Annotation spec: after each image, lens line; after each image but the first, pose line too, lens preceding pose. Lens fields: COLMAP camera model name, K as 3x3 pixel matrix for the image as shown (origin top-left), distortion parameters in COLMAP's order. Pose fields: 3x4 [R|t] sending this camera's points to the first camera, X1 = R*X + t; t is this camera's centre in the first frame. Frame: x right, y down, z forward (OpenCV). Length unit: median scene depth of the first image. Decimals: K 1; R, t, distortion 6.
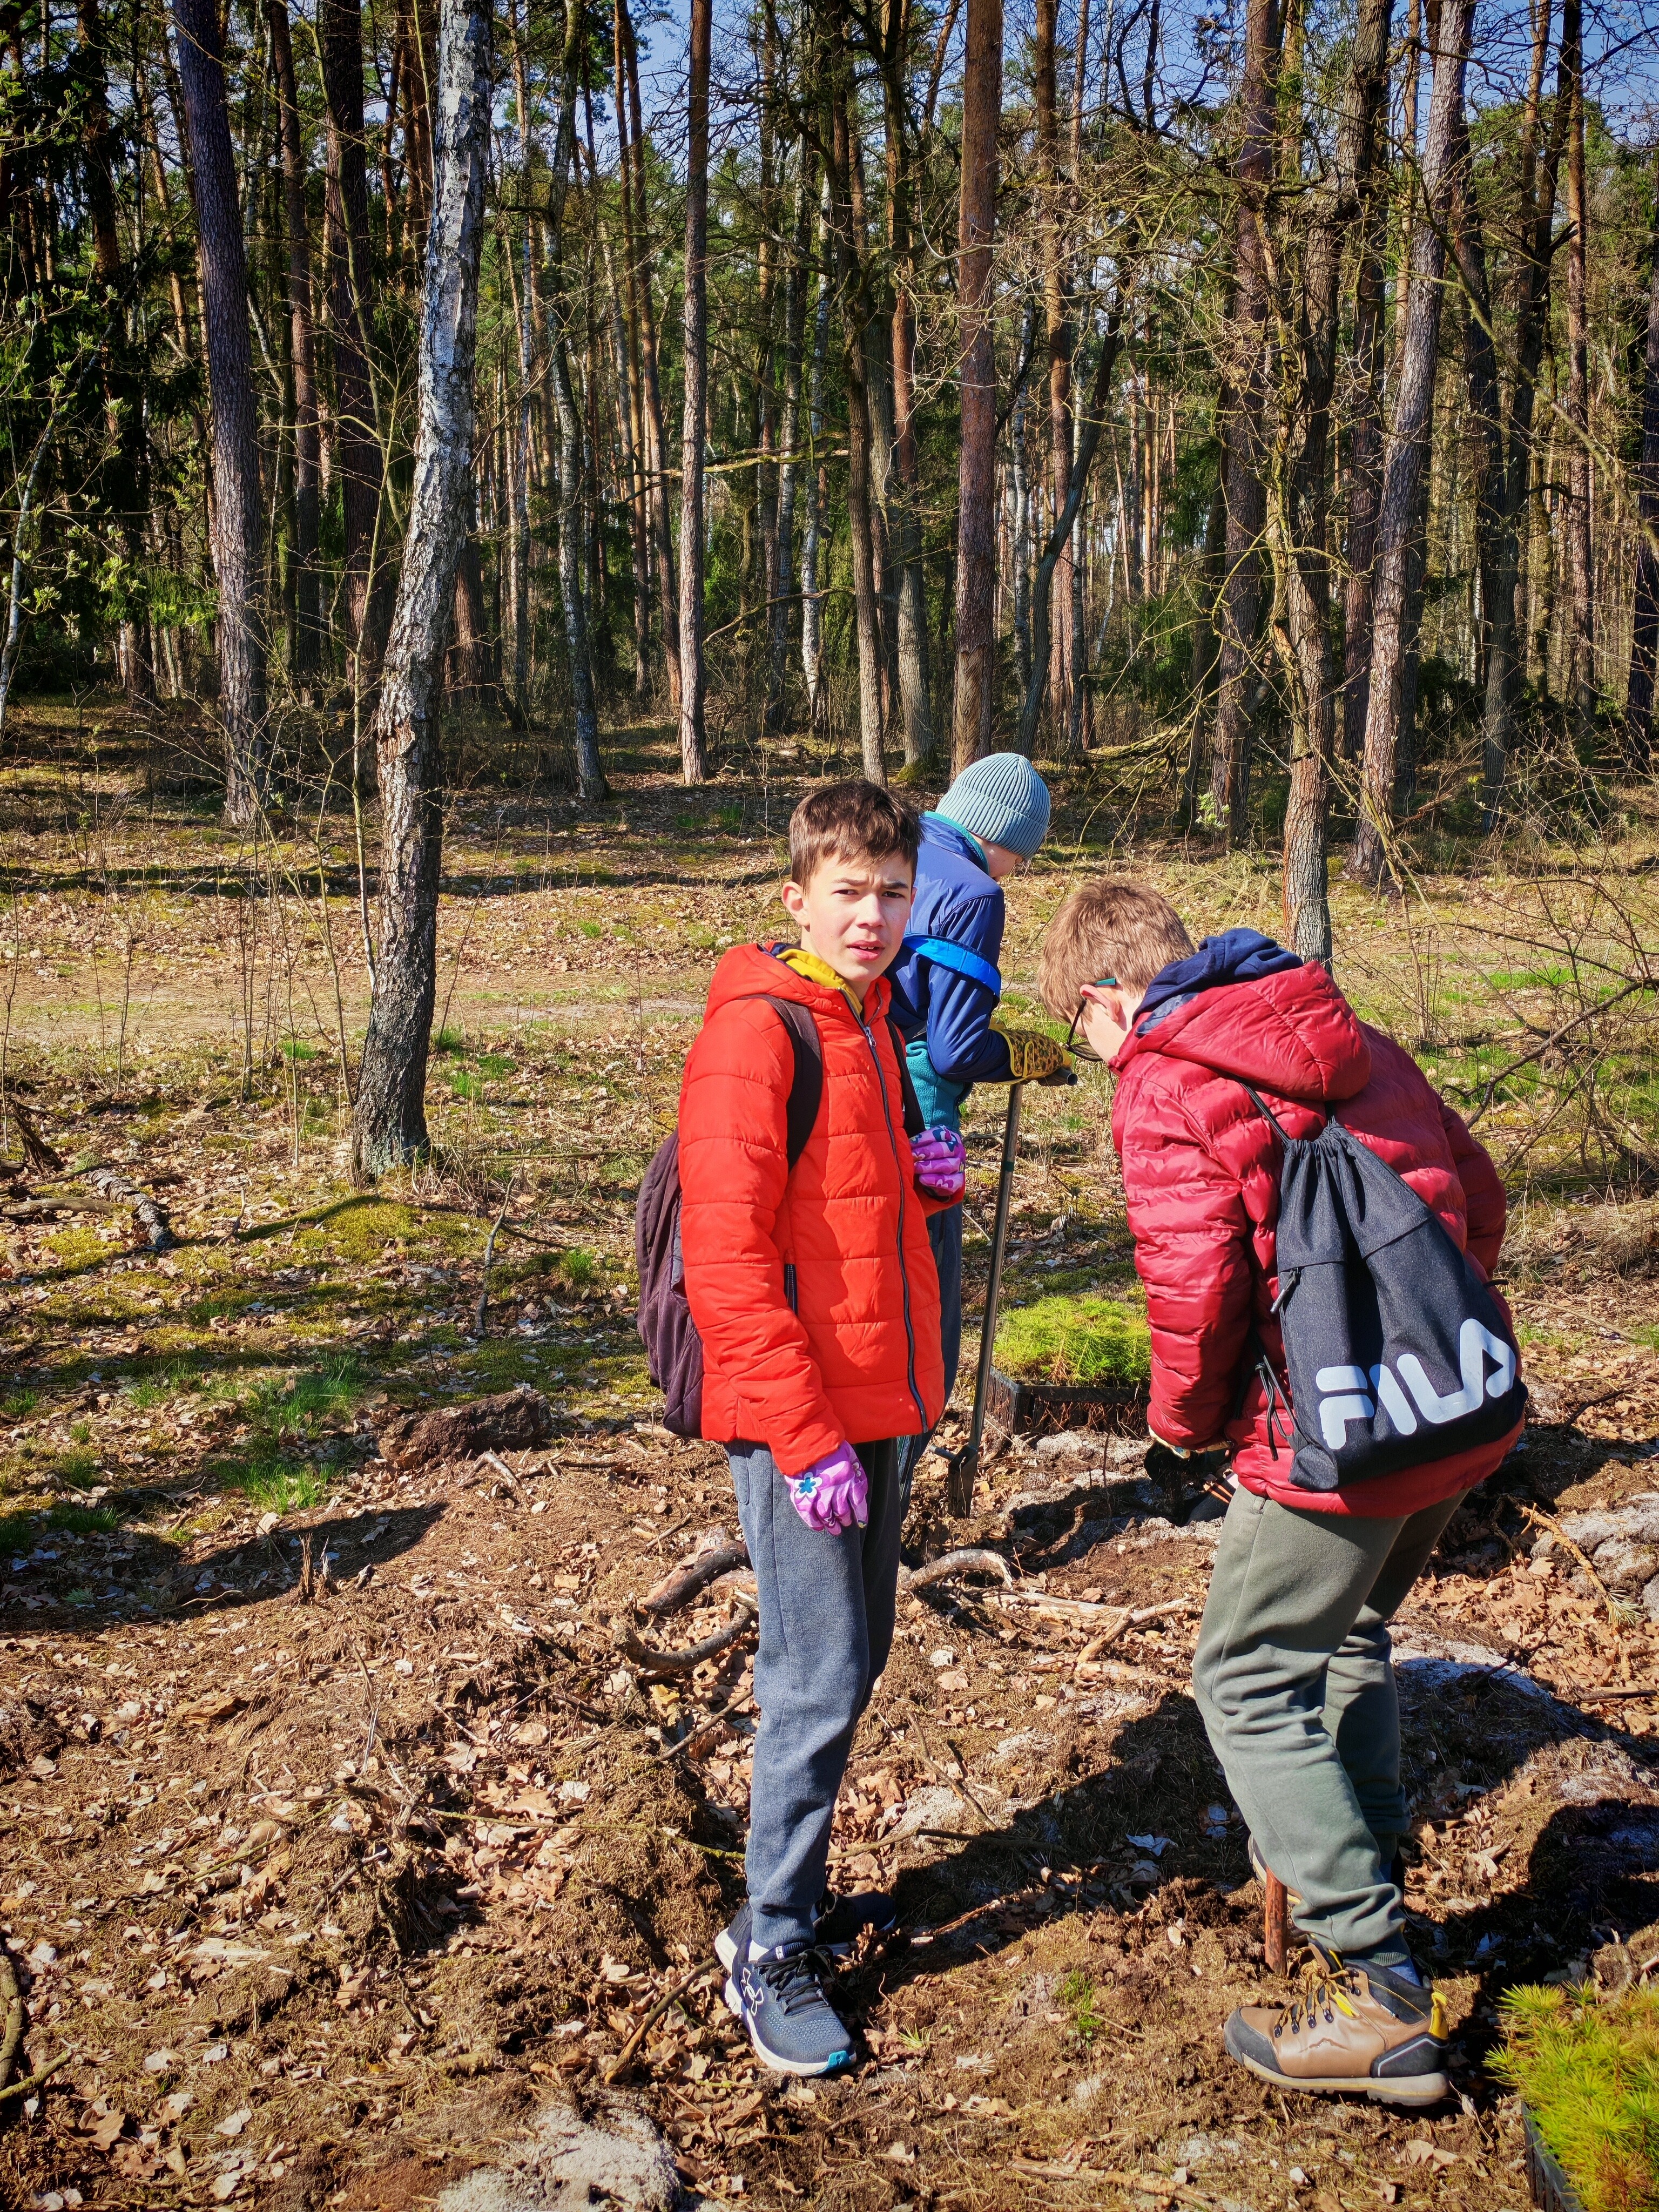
lens RADIAL K [[3053.5, 0, 848.9], [0, 3053.5, 1069.2], [0, 0, 1]] dist [0.065766, 0.000000]
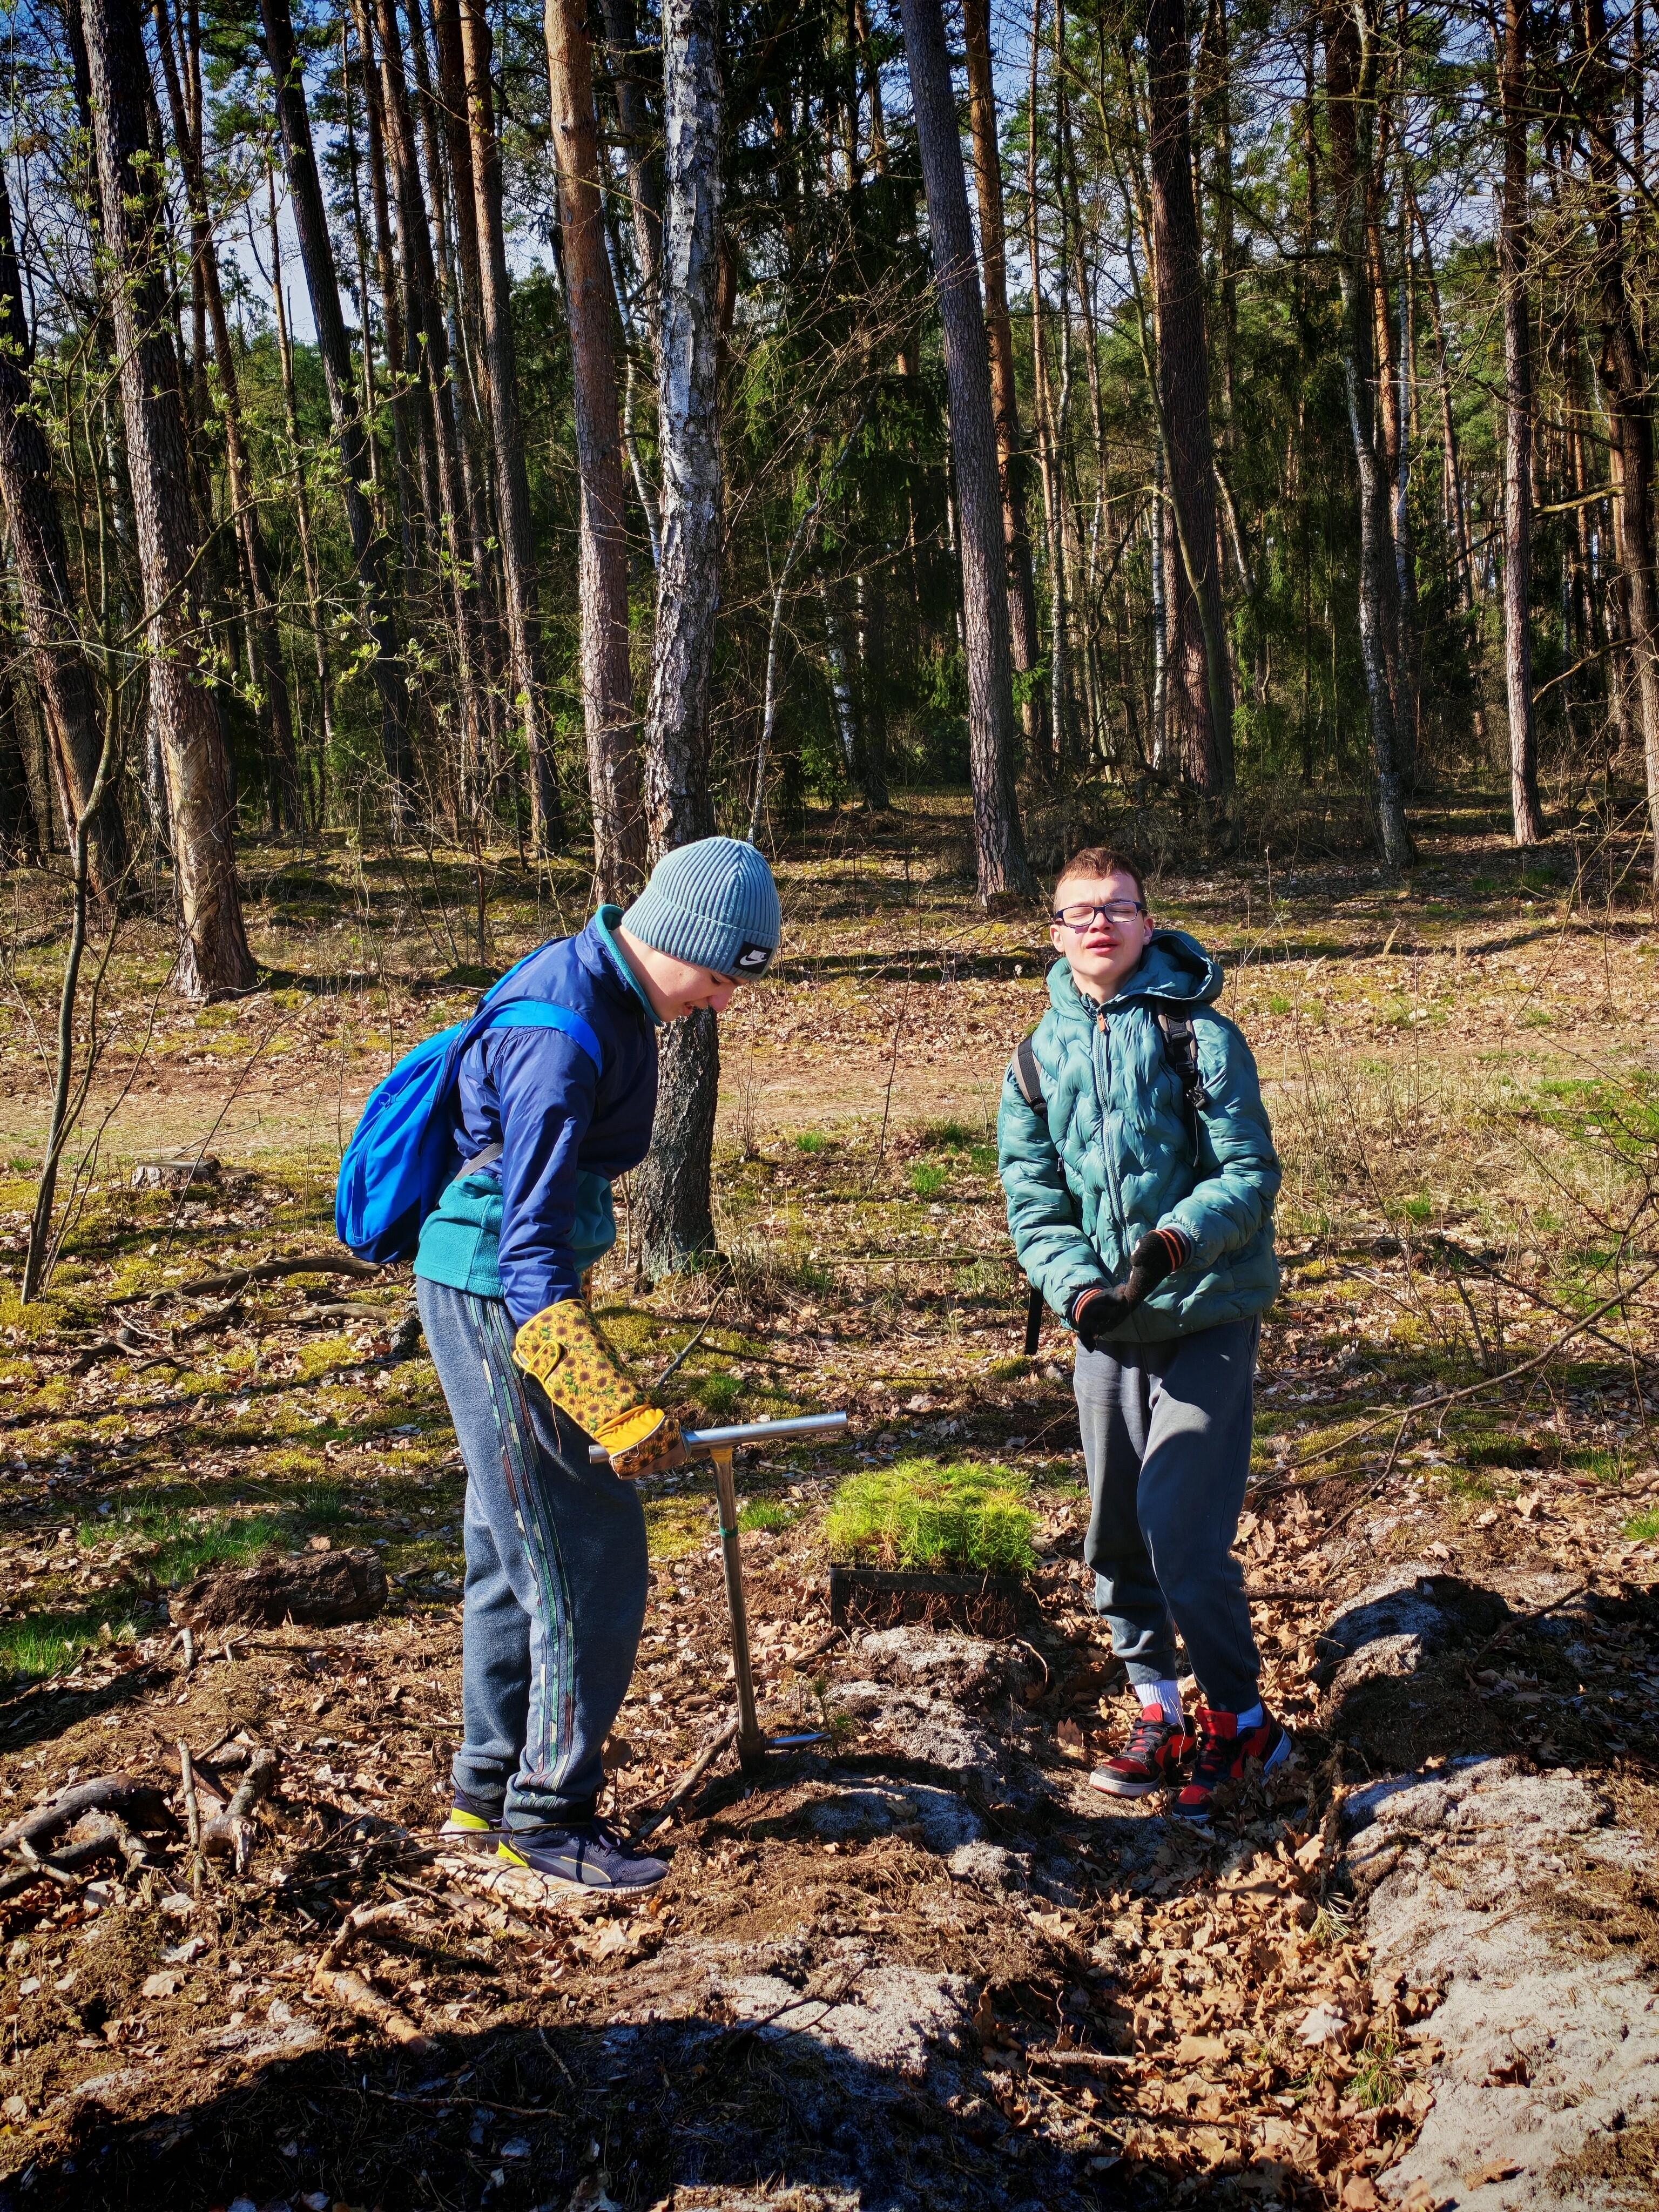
lens RADIAL K [[3053.5, 0, 828.7], [0, 3053.5, 1092.8], [0, 0, 1]] dist [0.065766, 0.000000]
pose [[0.939914, -0.012946, -0.341166, 0.219078], [0.007393, 0.999818, -0.017573, -0.007086], [0.341331, 0.013995, 0.939839, 0.141786]]
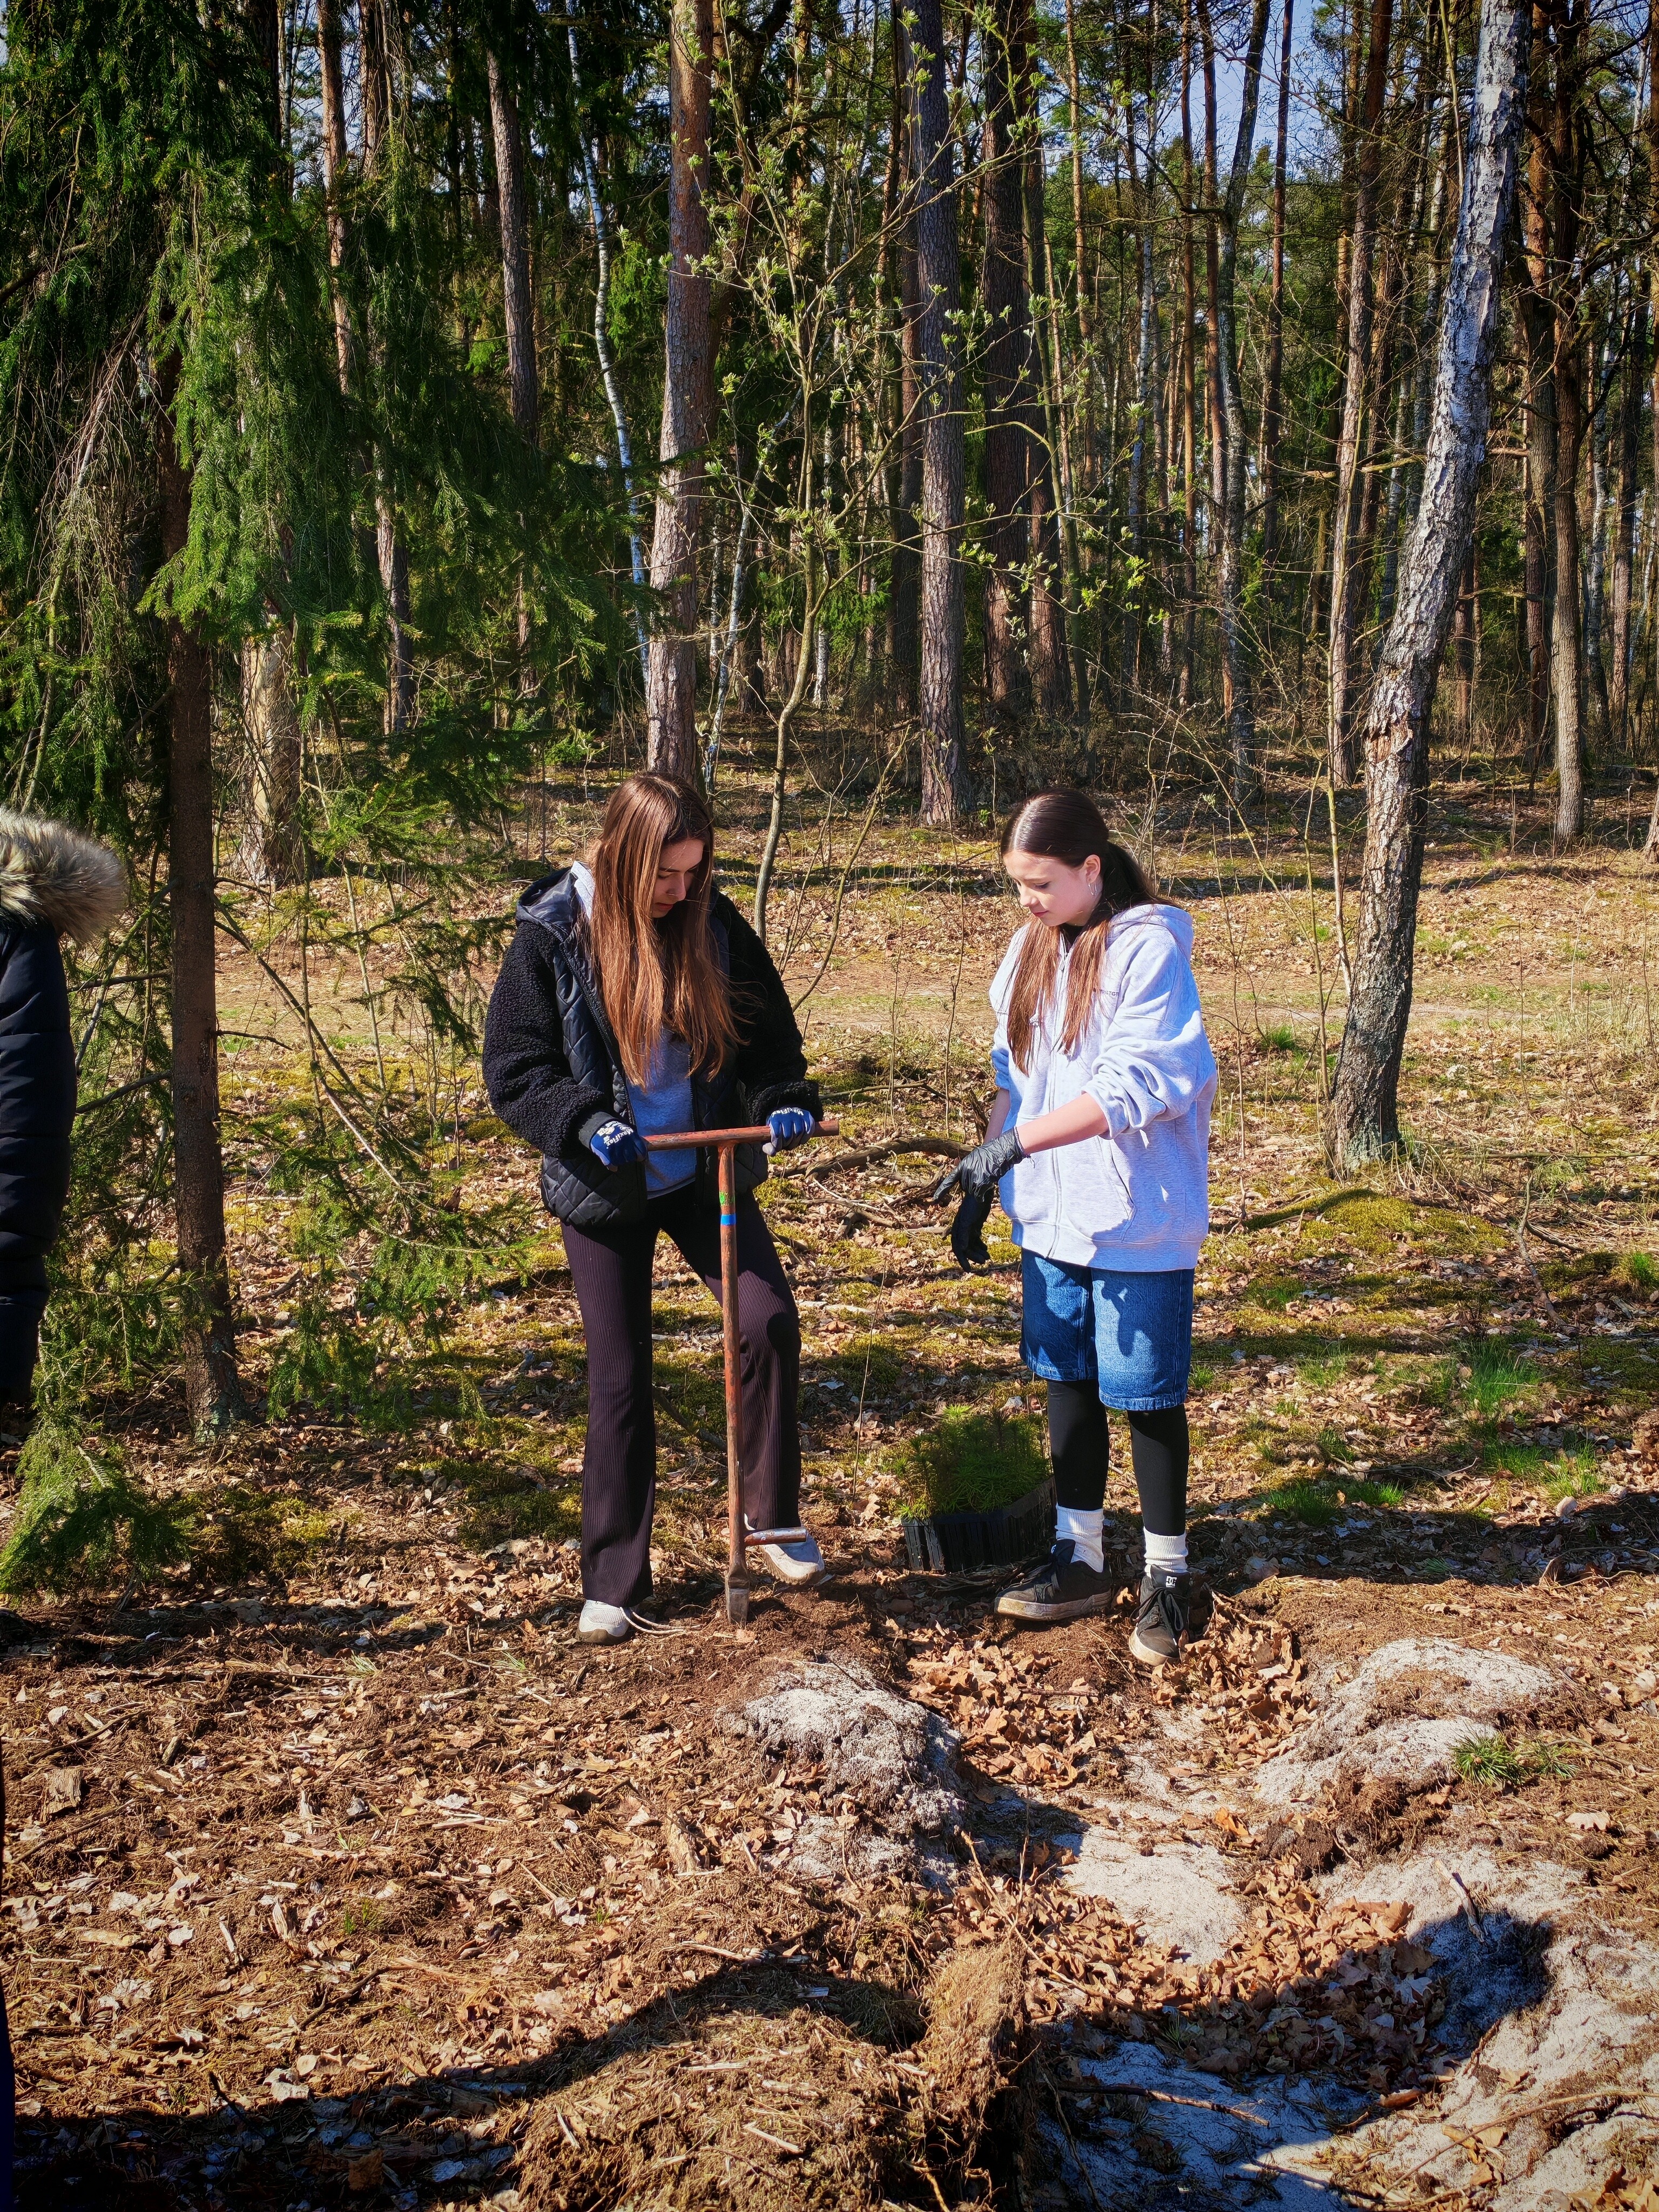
lens RADIAL K [[3053.5, 0, 833.8], [0, 3053.5, 1098.3], [0, 0, 1]] dist [0.065766, 0.000000]
pose [[0.985031, 0.026397, -0.170342, -0.154049], [-0.025092, 0.999637, 0.009809, 0.005608], [0.170539, -0.005388, 0.985336, -0.024333]]
